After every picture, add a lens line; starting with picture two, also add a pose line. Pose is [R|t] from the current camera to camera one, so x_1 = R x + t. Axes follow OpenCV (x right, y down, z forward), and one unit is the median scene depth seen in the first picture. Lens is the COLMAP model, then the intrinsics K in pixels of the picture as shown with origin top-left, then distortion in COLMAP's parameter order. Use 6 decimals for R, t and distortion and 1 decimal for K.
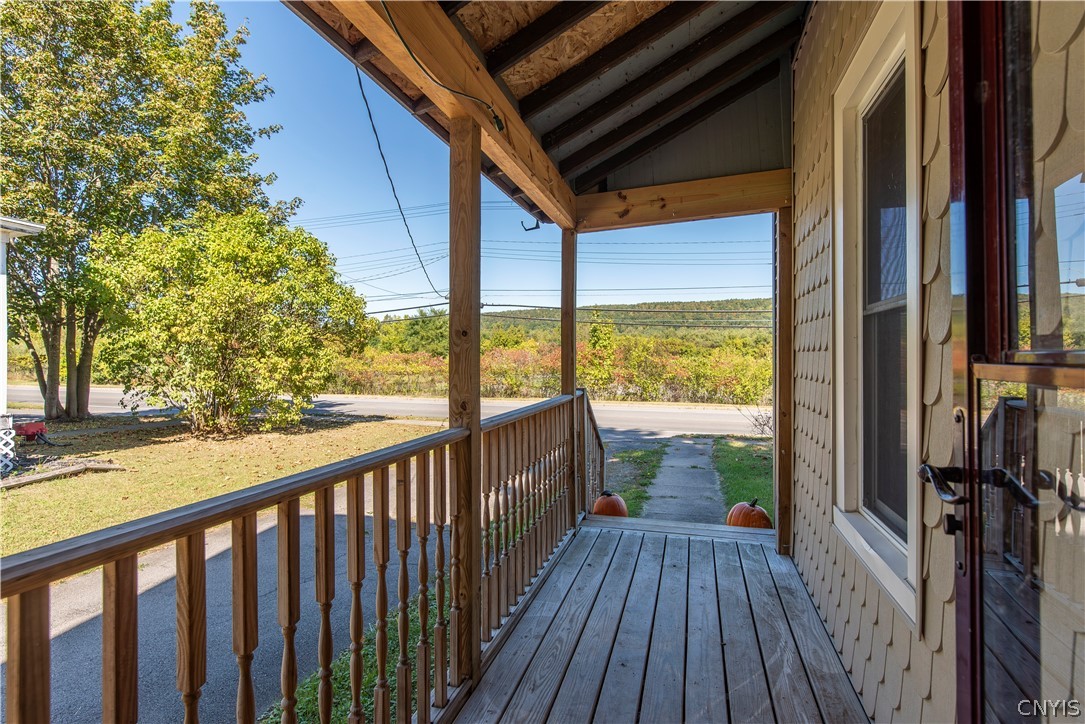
lens RADIAL K [[537.2, 0, 544.0], [0, 537.2, 358.9], [0, 0, 1]] dist [-0.001229, -0.000078]
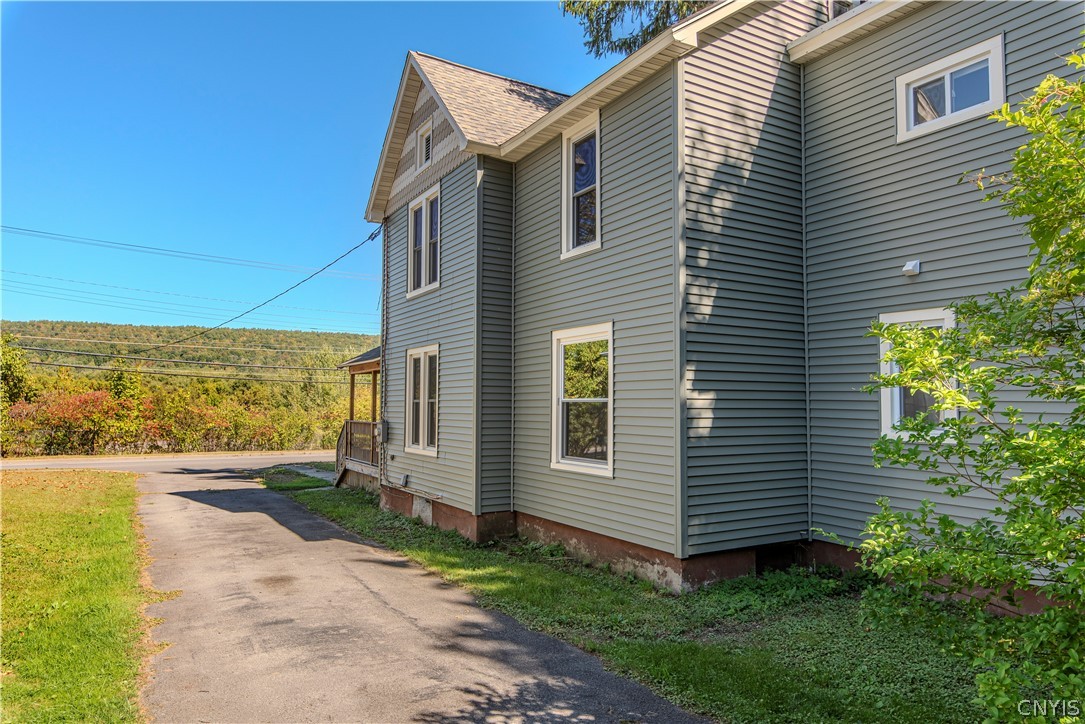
lens RADIAL K [[701.6, 0, 542.2], [0, 701.6, 361.9], [0, 0, 1]] dist [0.001711, 0.000487]
pose [[0.694209, 0.046536, 0.718268, -0.269811], [0.001499, 0.997812, -0.066096, -0.000812], [-0.719772, 0.046961, 0.692620, -0.354367]]
